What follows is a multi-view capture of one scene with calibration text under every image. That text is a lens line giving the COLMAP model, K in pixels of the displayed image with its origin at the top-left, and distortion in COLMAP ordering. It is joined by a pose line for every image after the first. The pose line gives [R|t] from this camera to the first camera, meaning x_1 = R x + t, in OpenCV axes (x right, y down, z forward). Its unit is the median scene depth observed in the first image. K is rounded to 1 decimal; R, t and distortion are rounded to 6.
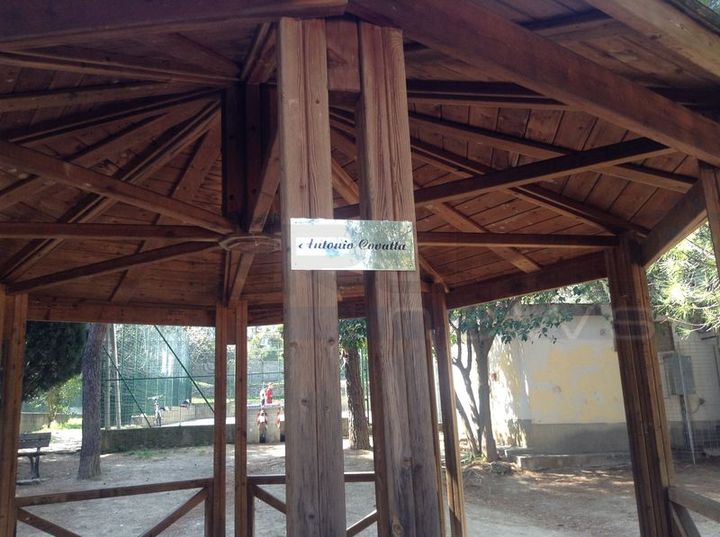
lens RADIAL K [[674.7, 0, 358.7], [0, 674.7, 261.2], [0, 0, 1]] dist [0.218597, -0.514824]
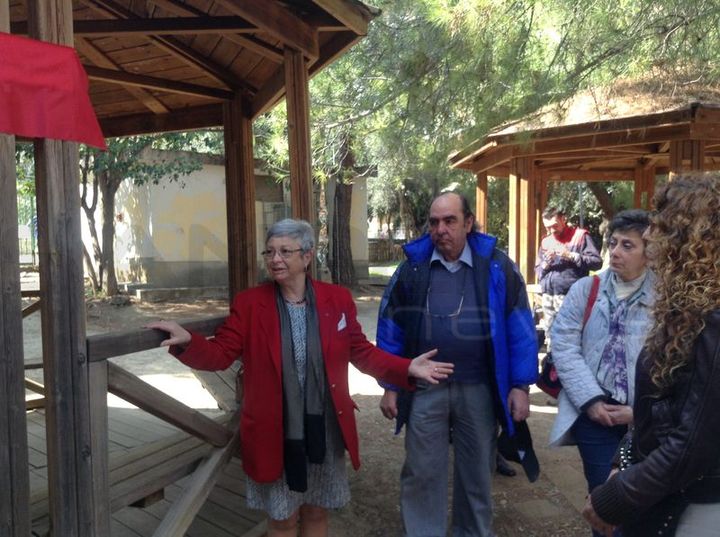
lens RADIAL K [[674.7, 0, 358.7], [0, 674.7, 261.2], [0, 0, 1]] dist [0.218597, -0.514824]
pose [[0.862784, 0.014509, 0.505365, -0.037020], [-0.122798, 0.975669, 0.181635, 0.007572], [-0.490433, -0.218770, 0.843573, -0.178086]]
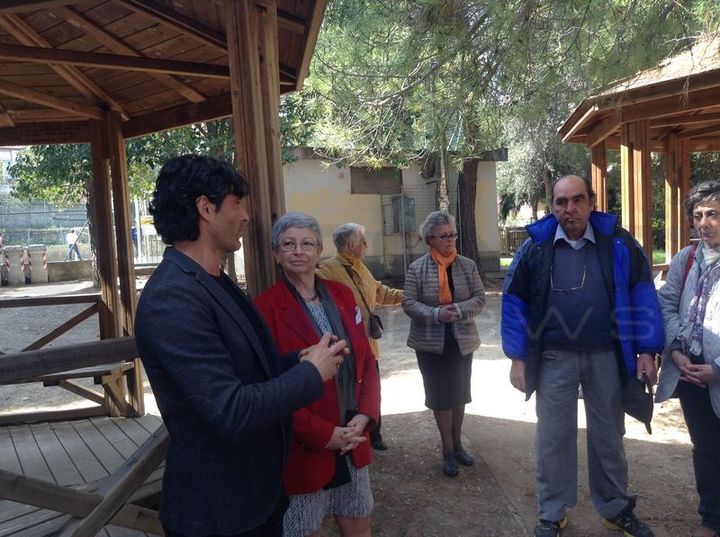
lens RADIAL K [[674.7, 0, 358.7], [0, 674.7, 261.2], [0, 0, 1]] dist [0.218597, -0.514824]
pose [[0.955412, -0.014280, 0.294930, 0.196848], [-0.051272, 0.975634, 0.213331, 0.017228], [-0.290790, -0.218941, 0.931400, -0.092614]]
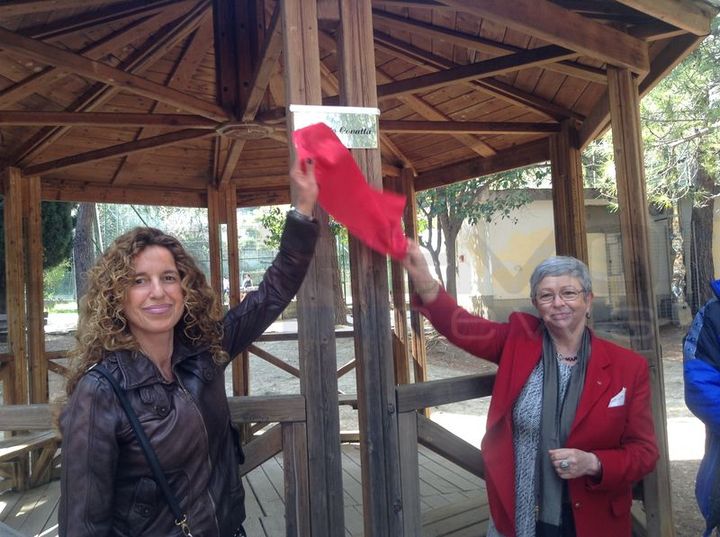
lens RADIAL K [[671.9, 0, 356.3], [0, 671.9, 267.4], [0, 0, 1]] dist [0.143637, -0.297467]
pose [[0.999494, -0.007806, 0.030826, -0.003239], [0.002451, 0.985429, 0.170072, 0.006099], [-0.031705, -0.169910, 0.984949, -0.147348]]
